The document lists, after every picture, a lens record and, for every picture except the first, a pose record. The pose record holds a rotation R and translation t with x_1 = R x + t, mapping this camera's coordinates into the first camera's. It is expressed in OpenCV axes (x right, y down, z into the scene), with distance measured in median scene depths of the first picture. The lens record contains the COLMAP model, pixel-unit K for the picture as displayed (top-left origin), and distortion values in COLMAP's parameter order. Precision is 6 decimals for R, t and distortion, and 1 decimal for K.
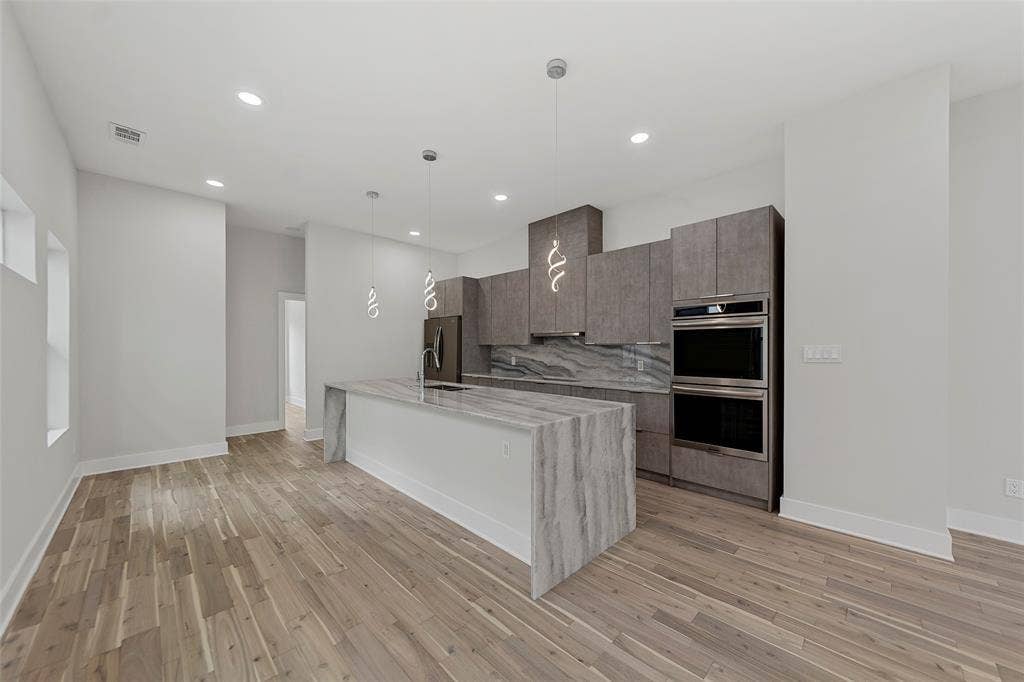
lens RADIAL K [[370.2, 0, 518.2], [0, 370.2, 344.1], [0, 0, 1]] dist [0.001107, -0.000157]
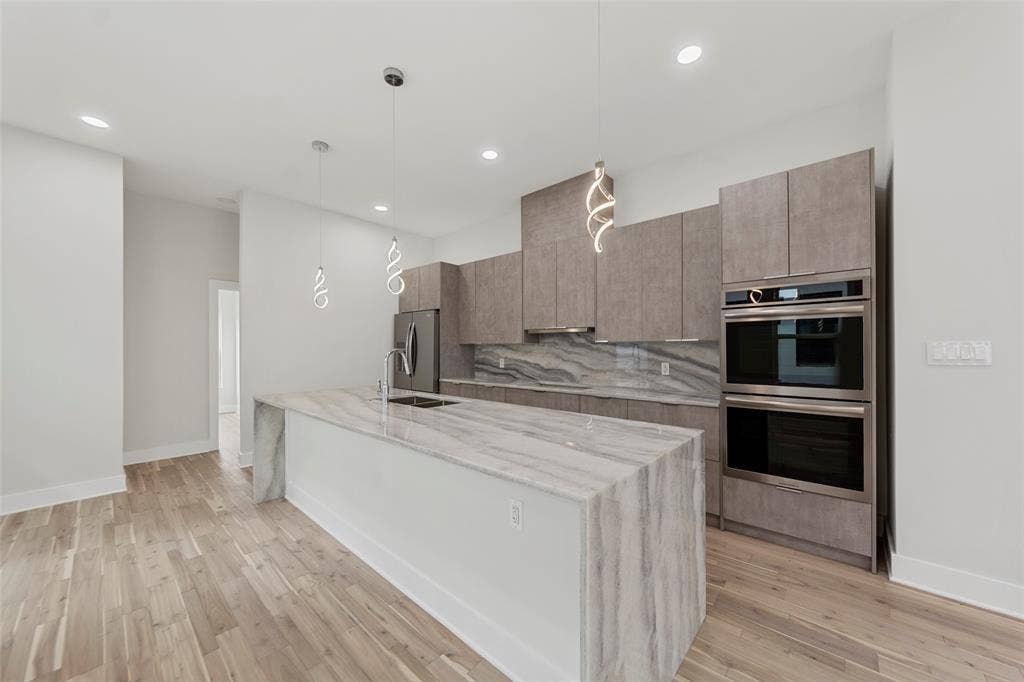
lens RADIAL K [[370.2, 0, 518.2], [0, 370.2, 344.1], [0, 0, 1]] dist [0.001107, -0.000157]
pose [[0.998179, -0.004852, 0.060130, -0.044254], [0.004799, 0.999988, 0.001029, 0.003010], [-0.060134, -0.000738, 0.998190, 0.269101]]
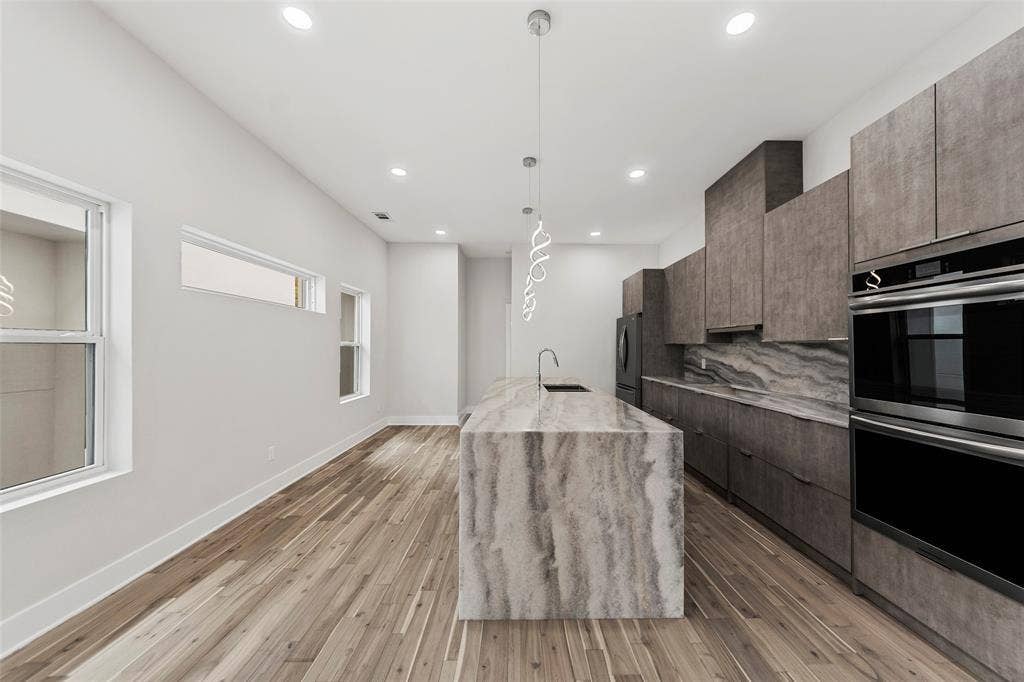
lens RADIAL K [[368.1, 0, 519.8], [0, 368.1, 342.6], [0, 0, 1]] dist [0.002354, -0.000390]
pose [[0.716357, -0.011923, -0.697632, 0.438003], [0.009407, 0.999928, -0.007430, 0.002374], [0.697671, -0.001240, 0.716417, 0.241784]]
